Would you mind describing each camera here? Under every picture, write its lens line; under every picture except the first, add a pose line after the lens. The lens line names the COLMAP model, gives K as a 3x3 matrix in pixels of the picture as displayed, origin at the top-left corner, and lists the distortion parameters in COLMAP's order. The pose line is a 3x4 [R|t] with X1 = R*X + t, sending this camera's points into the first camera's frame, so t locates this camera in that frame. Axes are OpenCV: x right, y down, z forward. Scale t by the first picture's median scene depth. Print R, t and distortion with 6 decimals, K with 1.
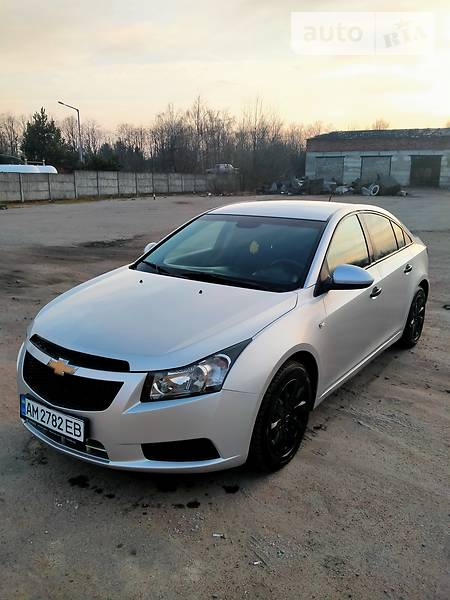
lens RADIAL K [[500.1, 0, 225.0], [0, 500.1, 300.0], [0, 0, 1]] dist [0.074858, -0.170378]
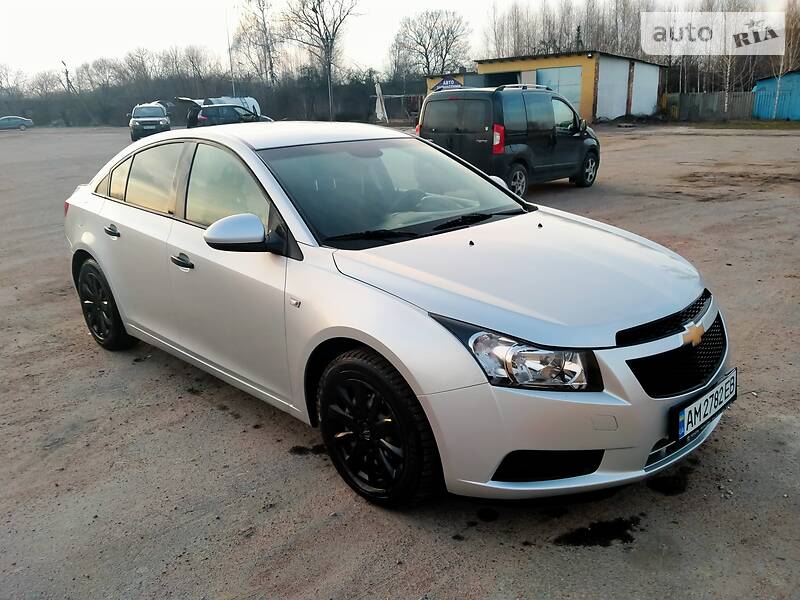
lens RADIAL K [[658.1, 0, 400.0], [0, 658.1, 300.0], [0, 0, 1]] dist [0.086232, -0.192619]
pose [[0.179667, -0.295194, 0.938392, -0.739499], [0.264966, 0.933182, 0.242824, -0.147482], [-0.947372, 0.205015, 0.245878, 0.666863]]
